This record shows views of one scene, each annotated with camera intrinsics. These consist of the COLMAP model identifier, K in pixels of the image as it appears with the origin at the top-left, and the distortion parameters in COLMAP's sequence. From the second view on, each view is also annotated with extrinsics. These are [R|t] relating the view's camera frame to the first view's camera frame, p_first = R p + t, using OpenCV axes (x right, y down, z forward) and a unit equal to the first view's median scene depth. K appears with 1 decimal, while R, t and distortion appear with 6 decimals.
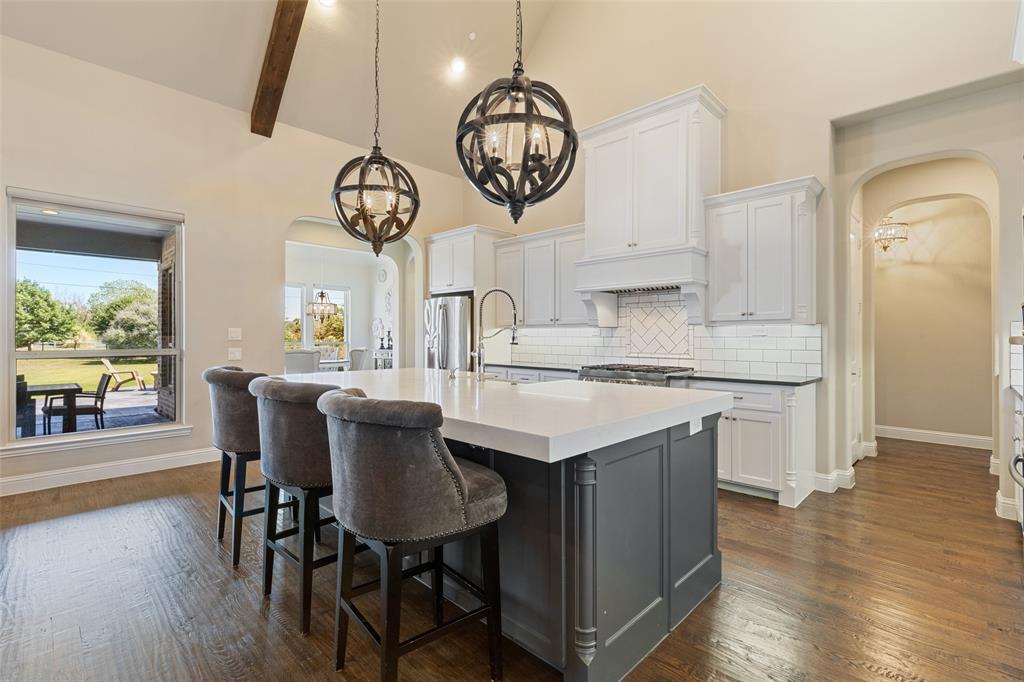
lens RADIAL K [[462.1, 0, 508.7], [0, 462.1, 336.6], [0, 0, 1]] dist [0.004369, 0.000070]
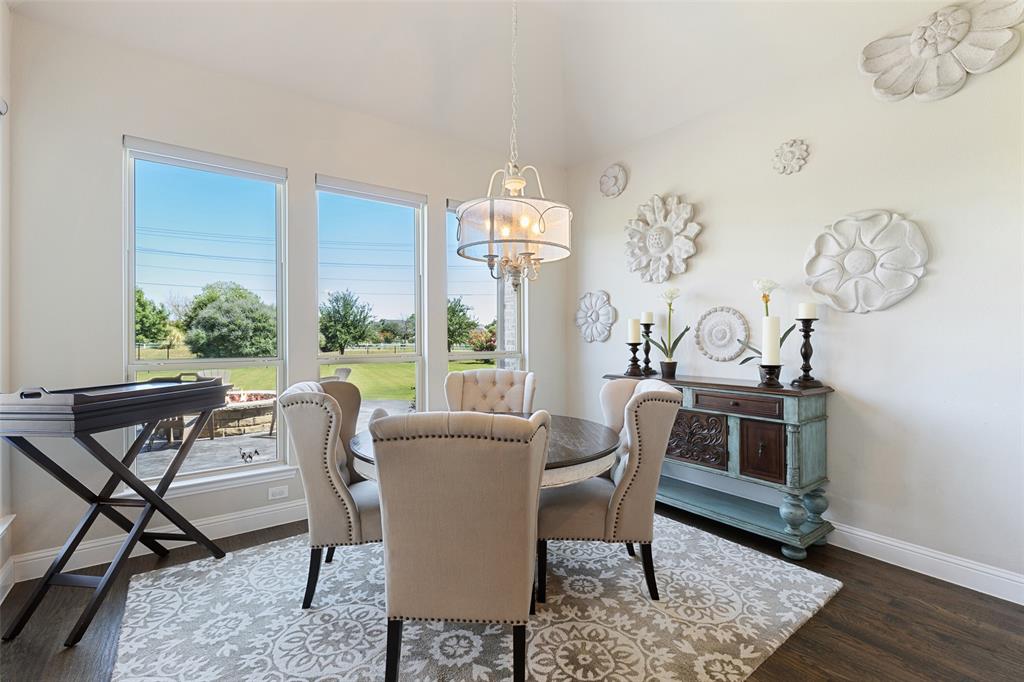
lens RADIAL K [[462.1, 0, 508.7], [0, 462.1, 336.6], [0, 0, 1]] dist [0.004369, 0.000070]
pose [[0.987853, -0.004491, -0.155327, -0.108266], [0.004902, 0.999985, 0.002260, -0.001353], [0.155314, -0.002994, 0.987861, 0.204476]]
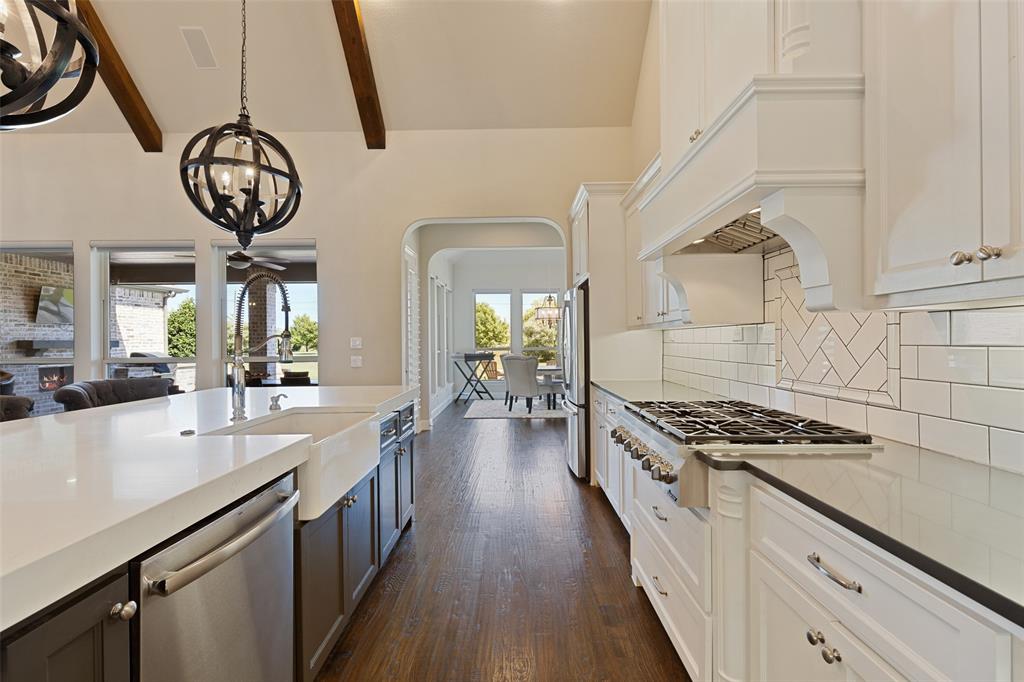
lens RADIAL K [[462.1, 0, 508.7], [0, 462.1, 336.6], [0, 0, 1]] dist [0.004369, 0.000070]
pose [[0.695395, -0.015733, -0.718456, 0.057530], [0.011467, 0.999876, -0.010796, -0.000627], [0.718537, -0.000731, 0.695489, 0.071218]]
